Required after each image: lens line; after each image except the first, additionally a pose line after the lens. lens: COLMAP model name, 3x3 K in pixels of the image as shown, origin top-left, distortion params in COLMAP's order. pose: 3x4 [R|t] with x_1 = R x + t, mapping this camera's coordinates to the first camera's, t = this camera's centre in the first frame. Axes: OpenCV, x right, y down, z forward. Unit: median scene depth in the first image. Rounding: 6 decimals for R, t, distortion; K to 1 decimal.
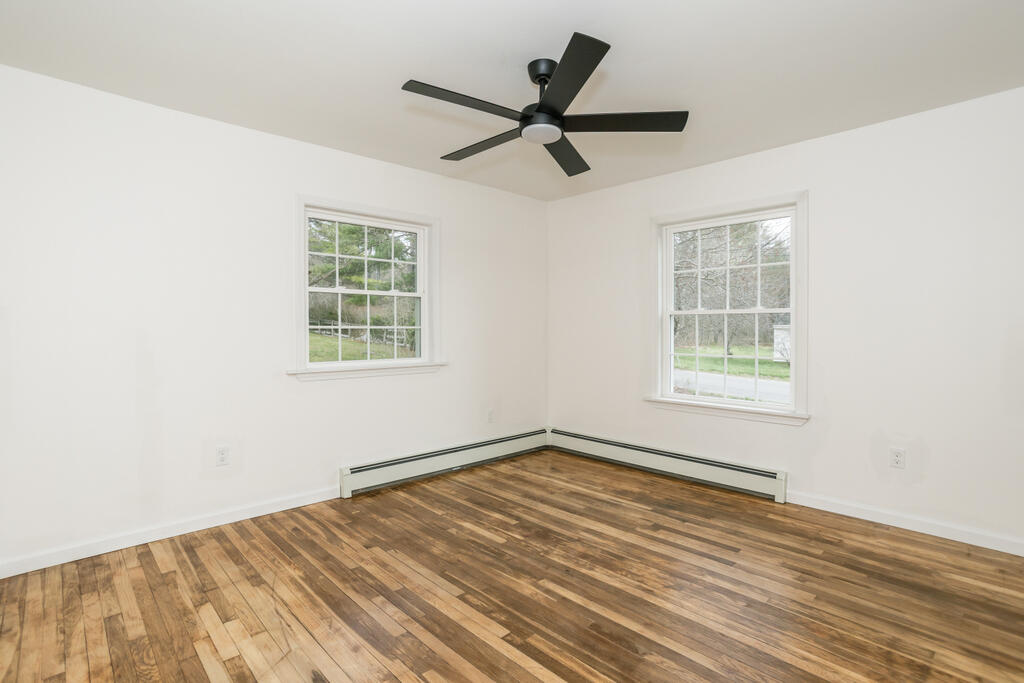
lens RADIAL K [[505.8, 0, 514.3], [0, 505.8, 334.8], [0, 0, 1]] dist [-0.032255, 0.015710]
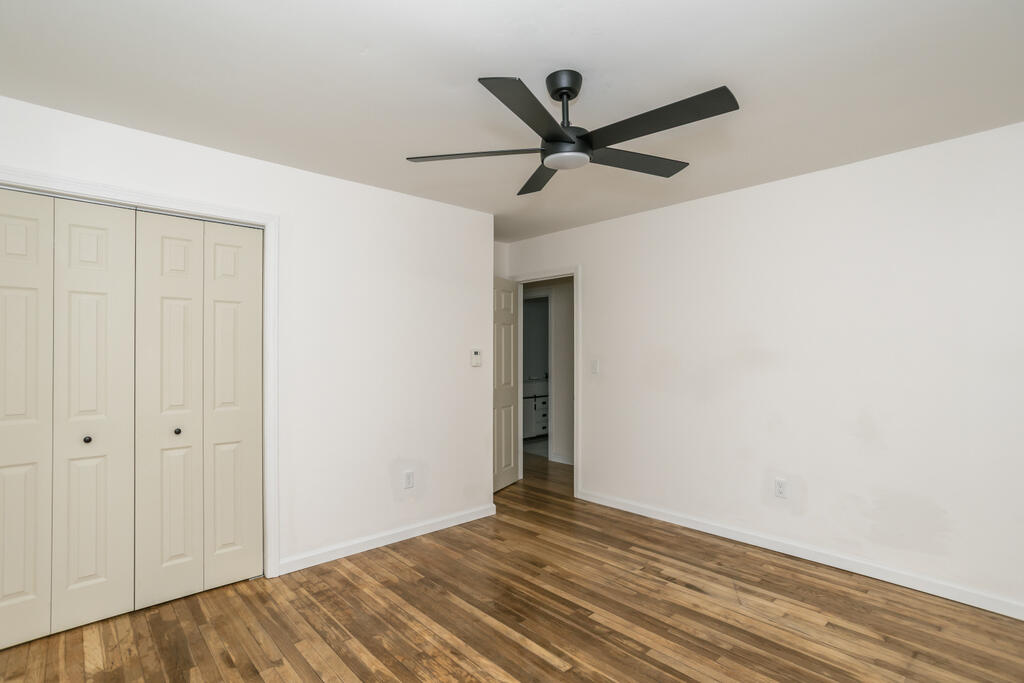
lens RADIAL K [[505.8, 0, 512.7], [0, 505.8, 344.2], [0, 0, 1]] dist [-0.032255, 0.015710]
pose [[-0.999921, 0.004952, 0.011552, 0.155861], [0.004870, 0.999963, -0.007160, -0.083093], [-0.011587, -0.007103, -0.999908, 2.150394]]
